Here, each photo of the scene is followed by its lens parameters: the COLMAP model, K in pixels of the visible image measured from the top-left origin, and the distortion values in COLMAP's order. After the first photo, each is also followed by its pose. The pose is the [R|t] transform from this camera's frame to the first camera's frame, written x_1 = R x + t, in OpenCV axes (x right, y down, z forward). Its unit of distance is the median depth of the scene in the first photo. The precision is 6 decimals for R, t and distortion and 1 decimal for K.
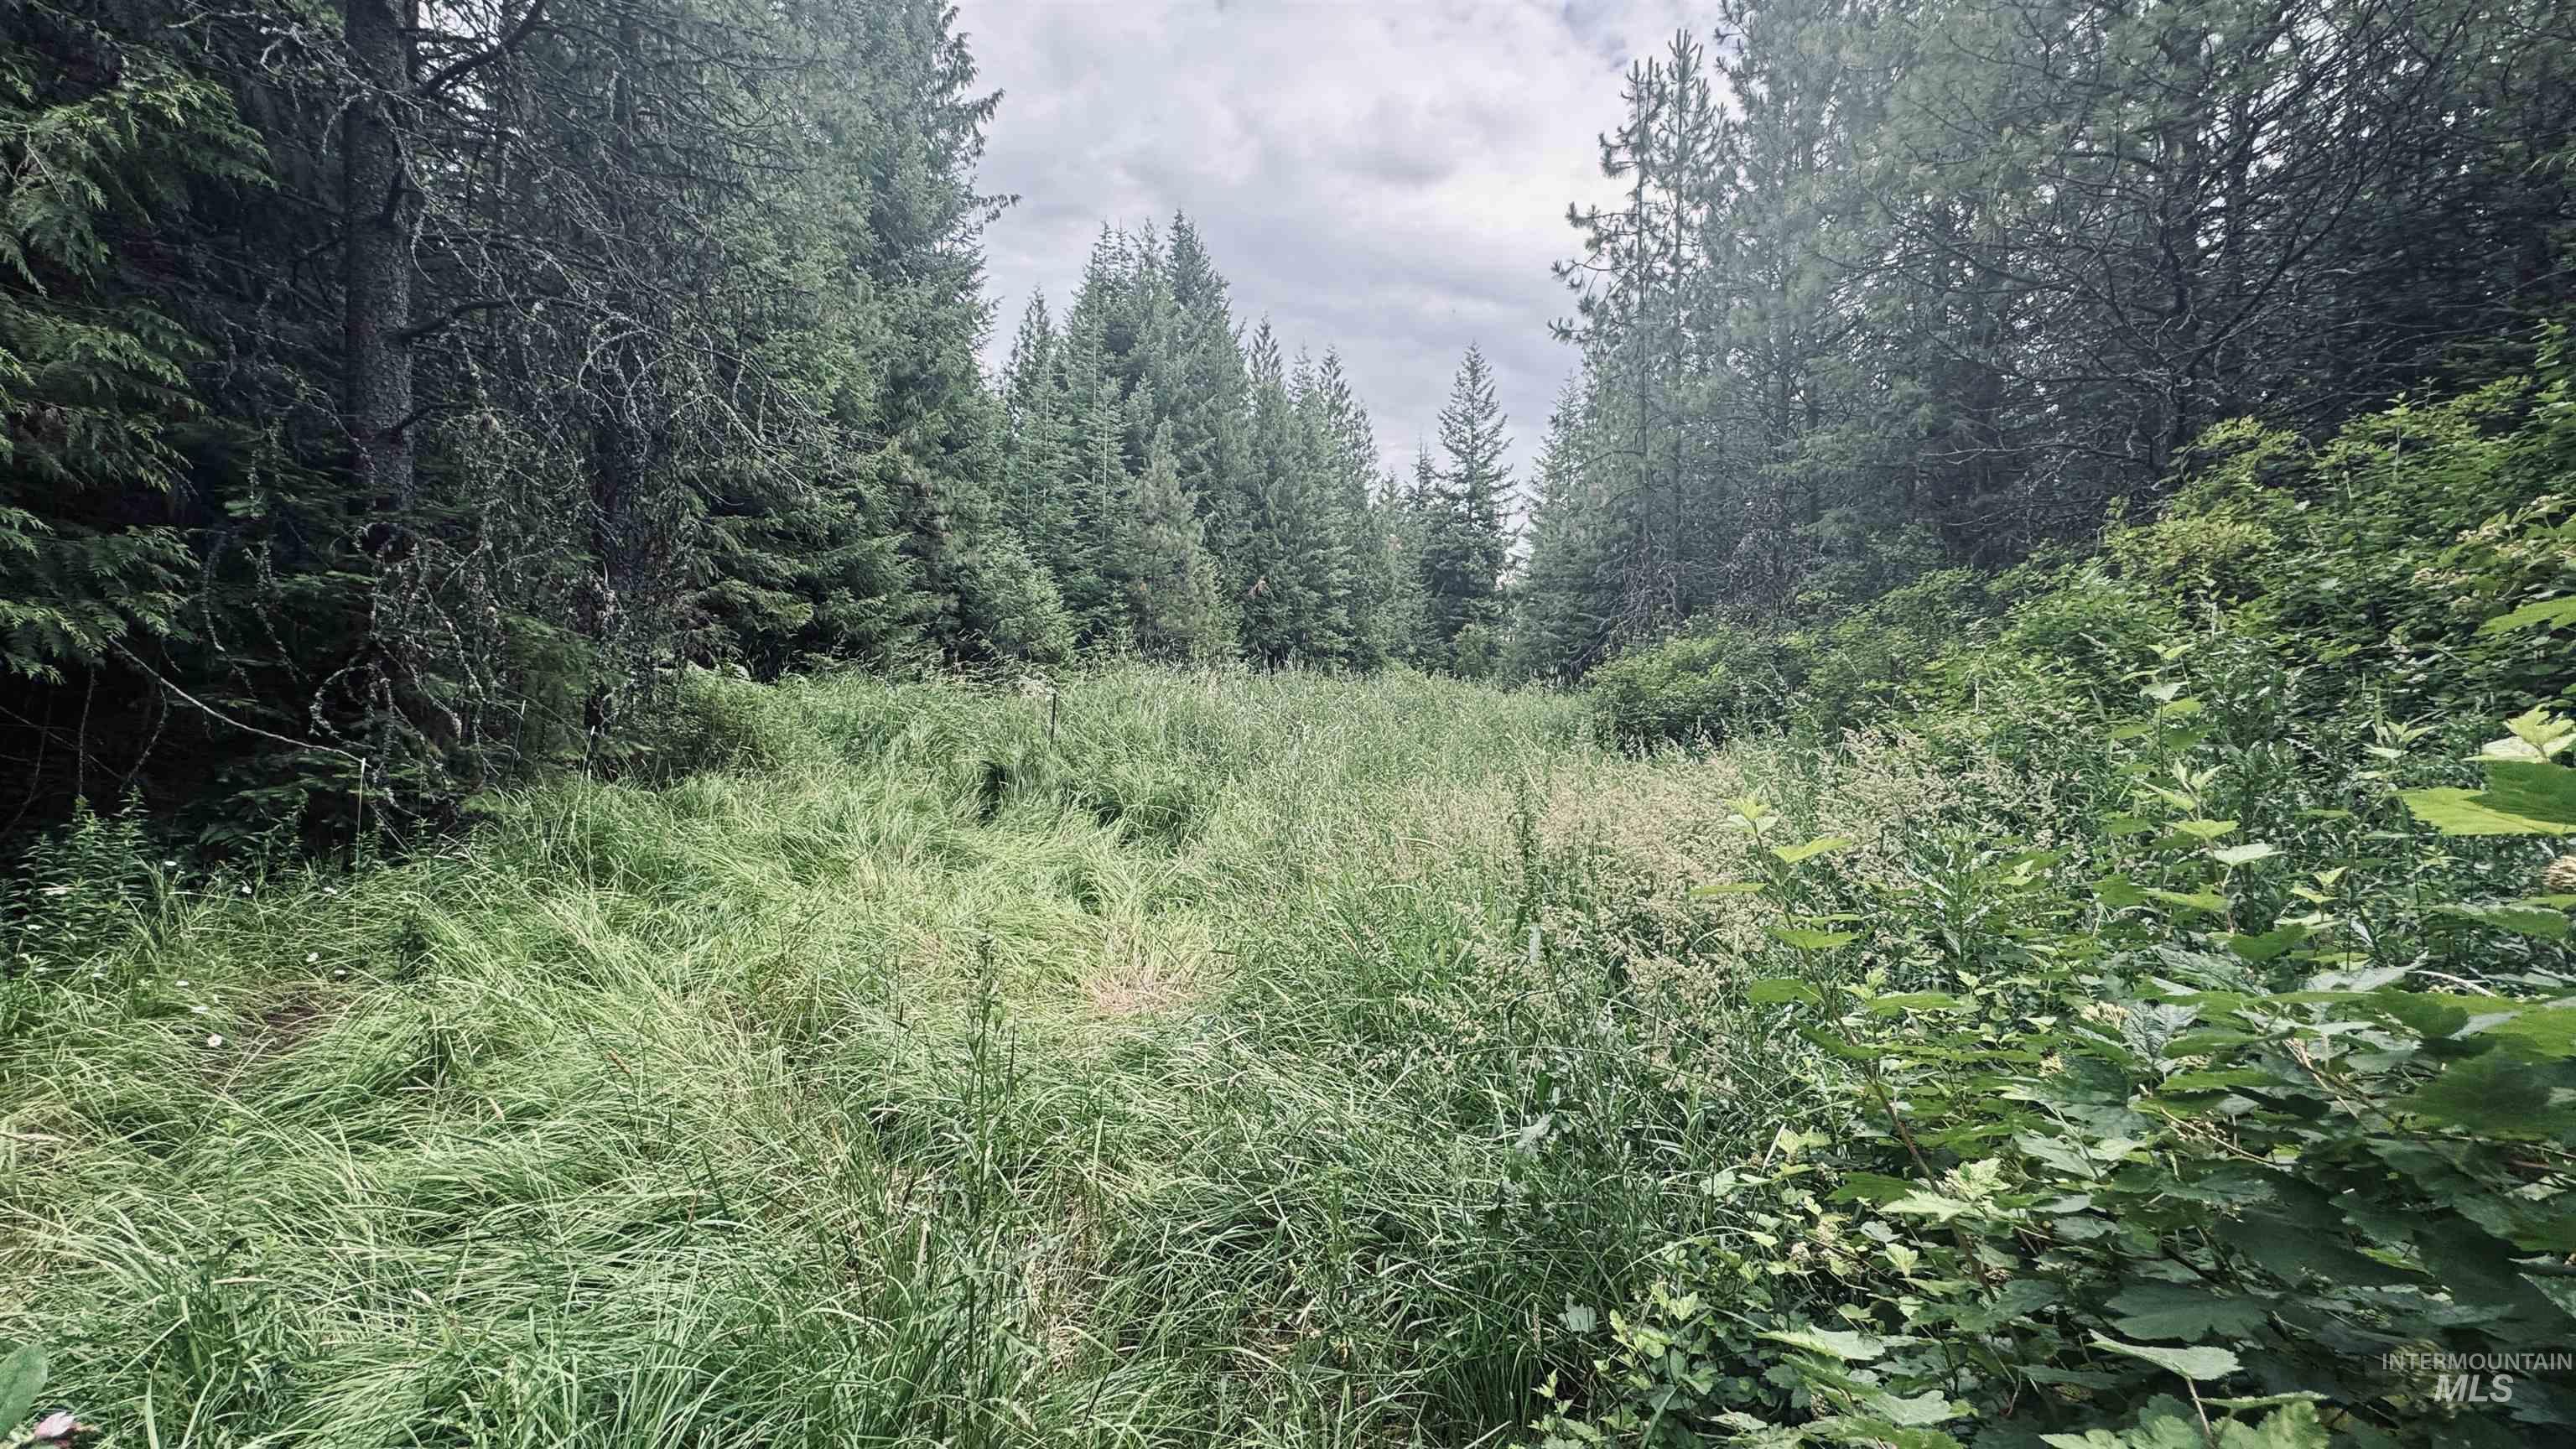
lens RADIAL K [[1033.0, 0, 1288.0], [0, 1033.0, 724.5], [0, 0, 1]] dist [-0.002549, 0.000073]
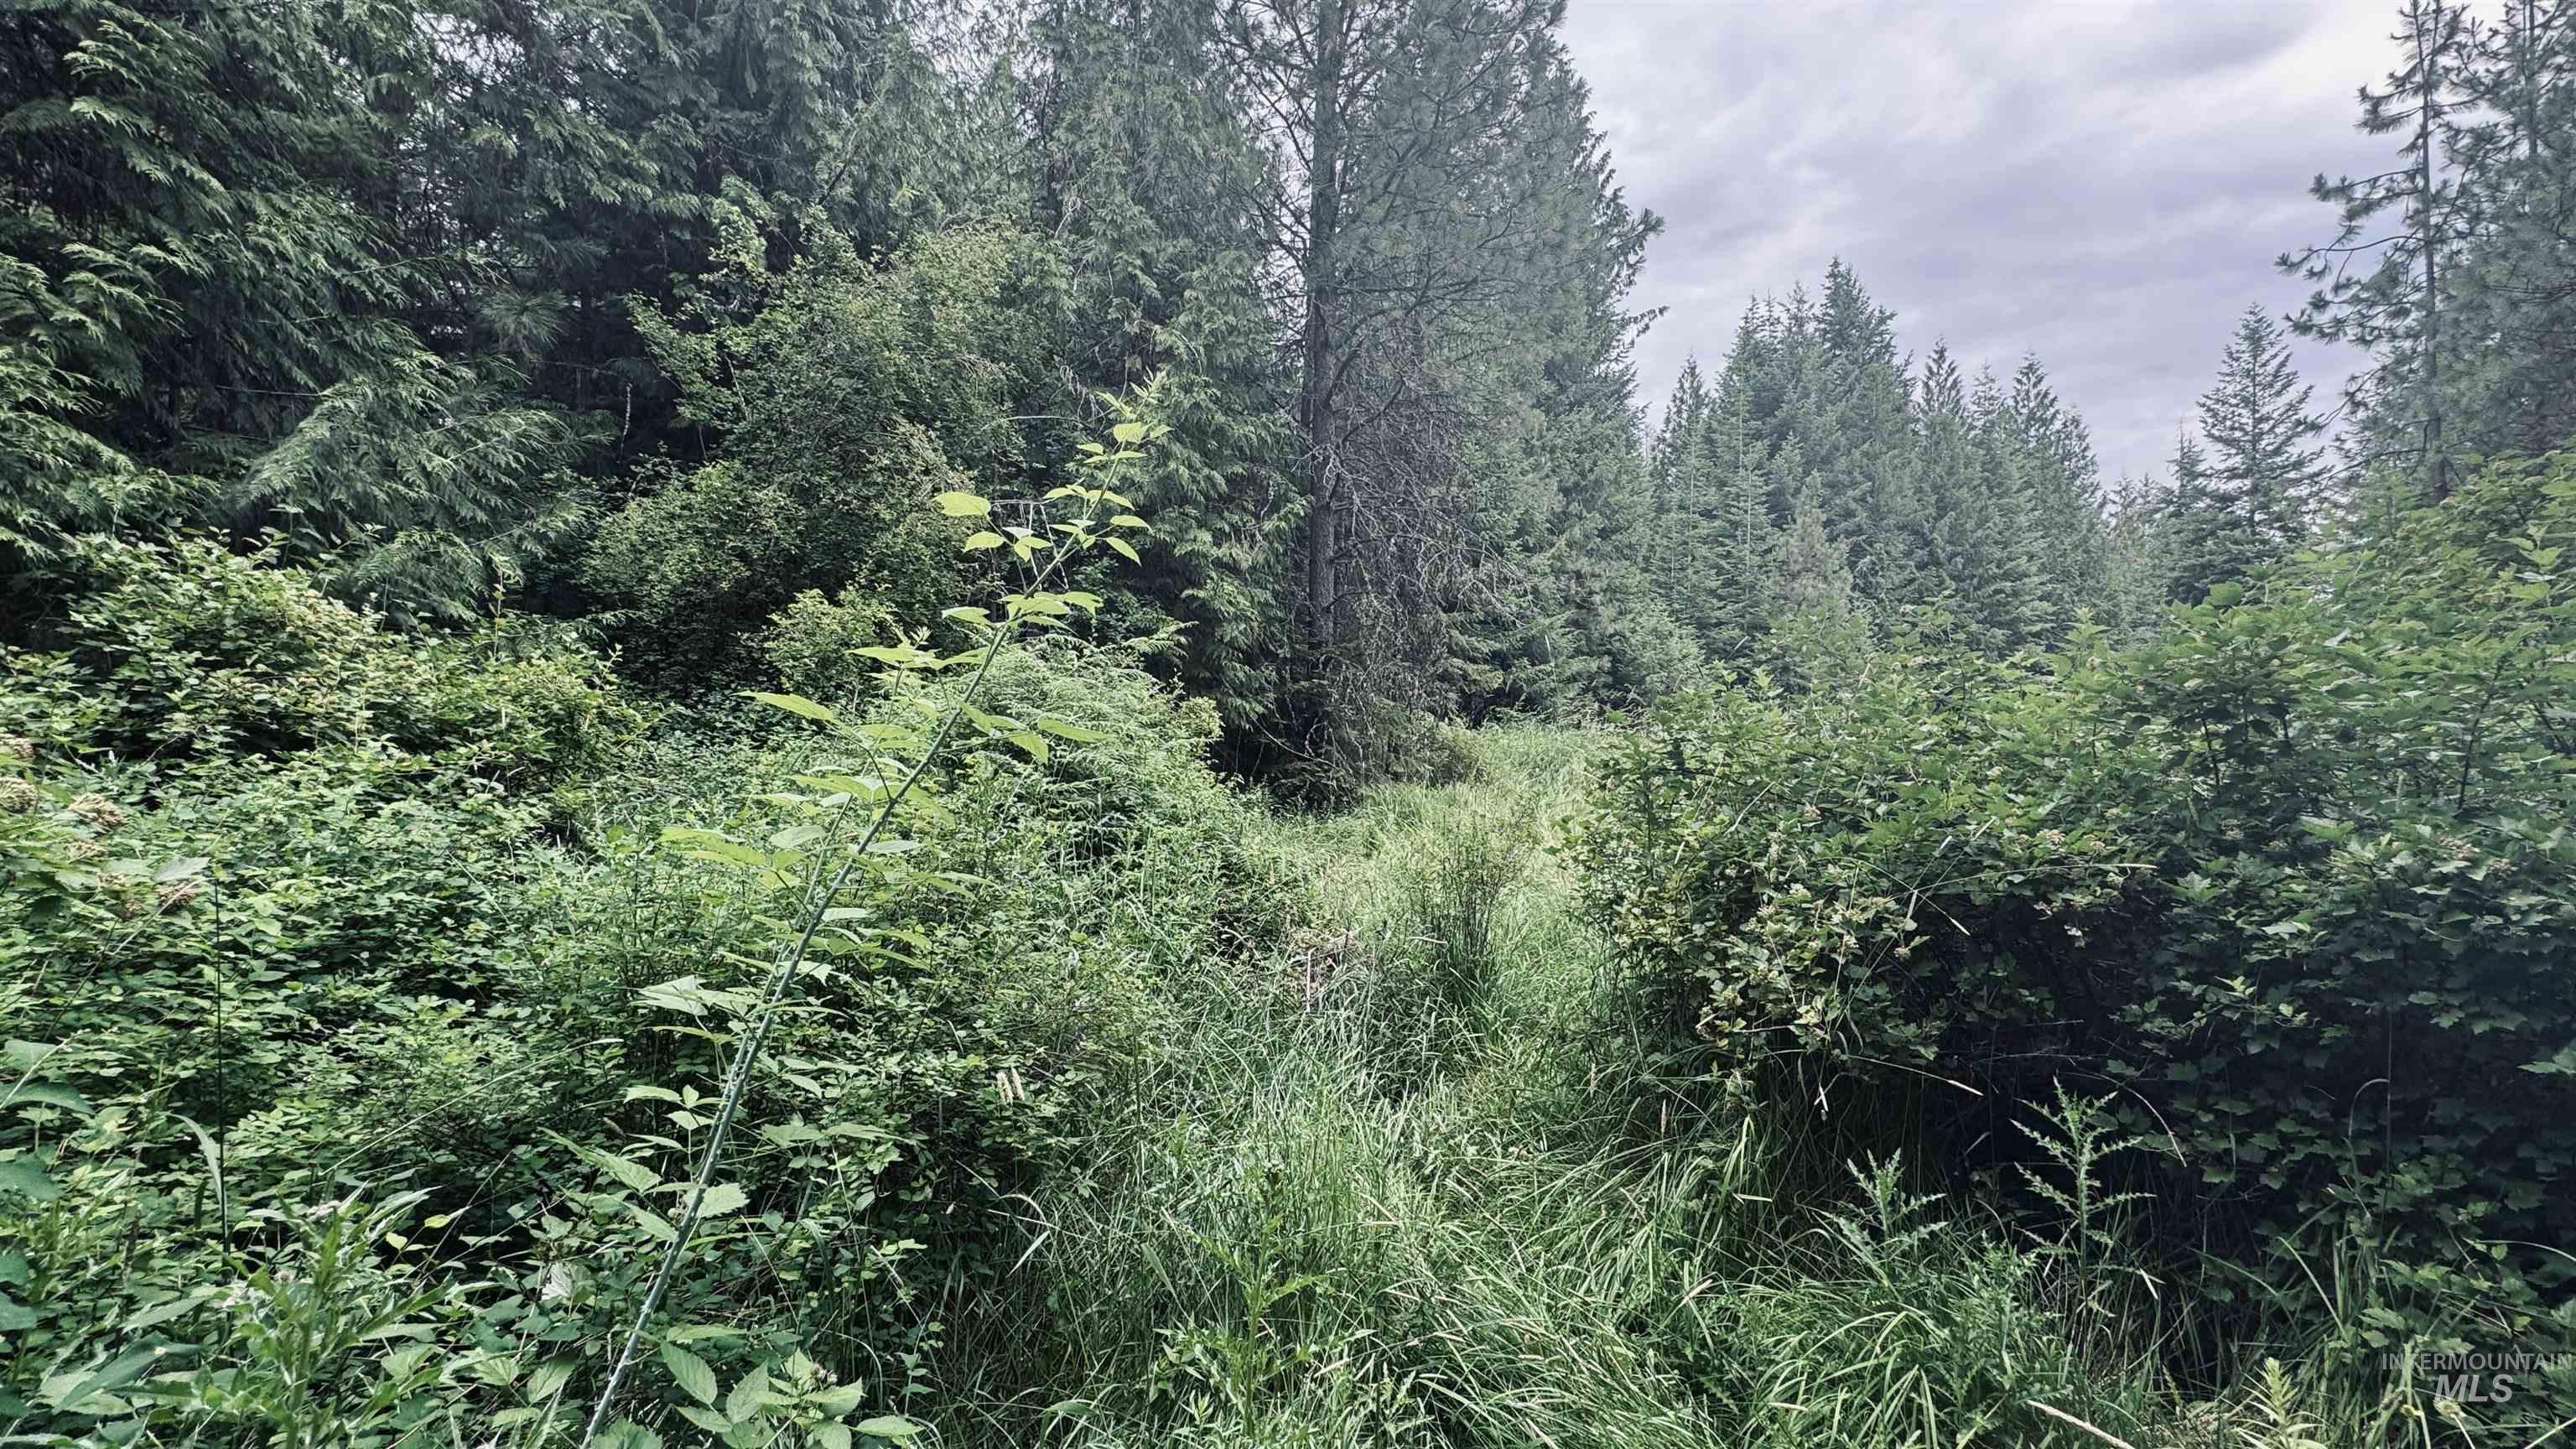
lens RADIAL K [[1029.2, 0, 1284.6], [0, 1029.2, 721.2], [0, 0, 1]] dist [-0.003376, 0.000046]
pose [[0.813878, -0.006902, -0.580995, 0.042184], [-0.020178, 0.998991, -0.040133, 0.003941], [0.580686, 0.044387, 0.812917, -0.120851]]
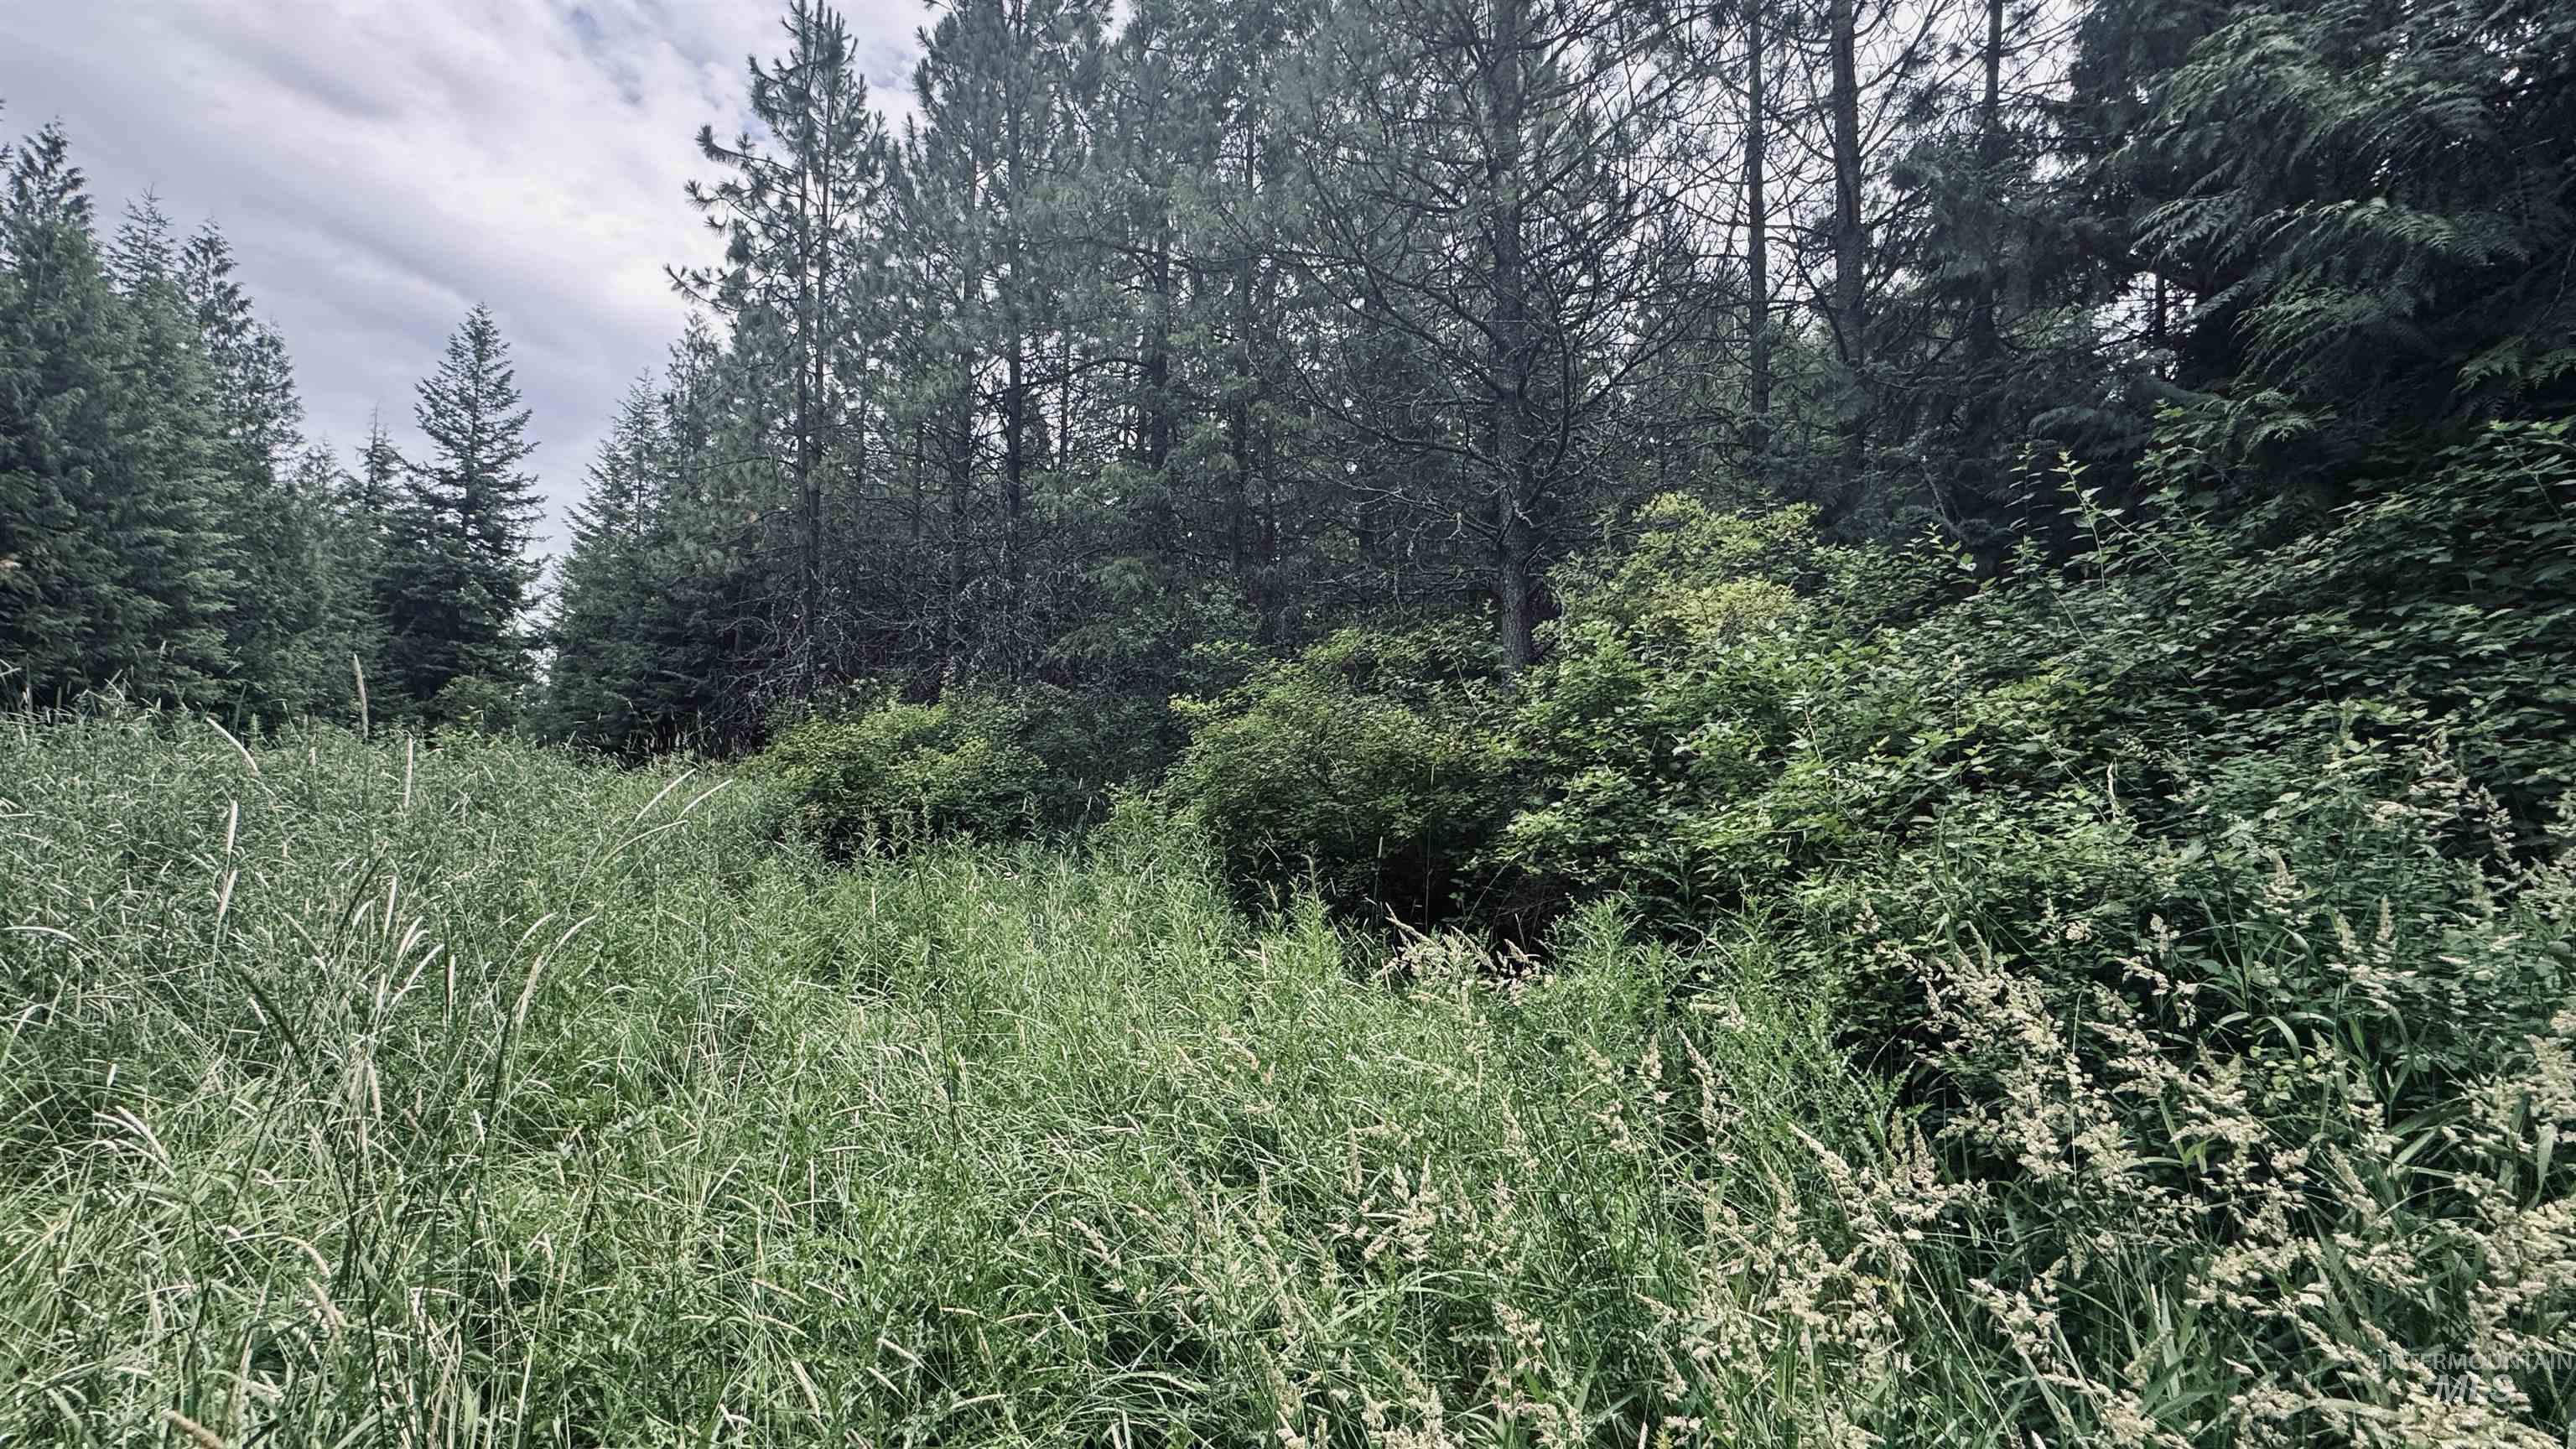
lens RADIAL K [[1033.0, 0, 1288.0], [0, 1033.0, 724.5], [0, 0, 1]] dist [-0.002549, 0.000073]
pose [[0.641072, 0.047827, 0.765989, -0.005471], [0.013455, 0.997203, -0.073525, -0.005001], [-0.767363, 0.057441, 0.638635, 0.143452]]
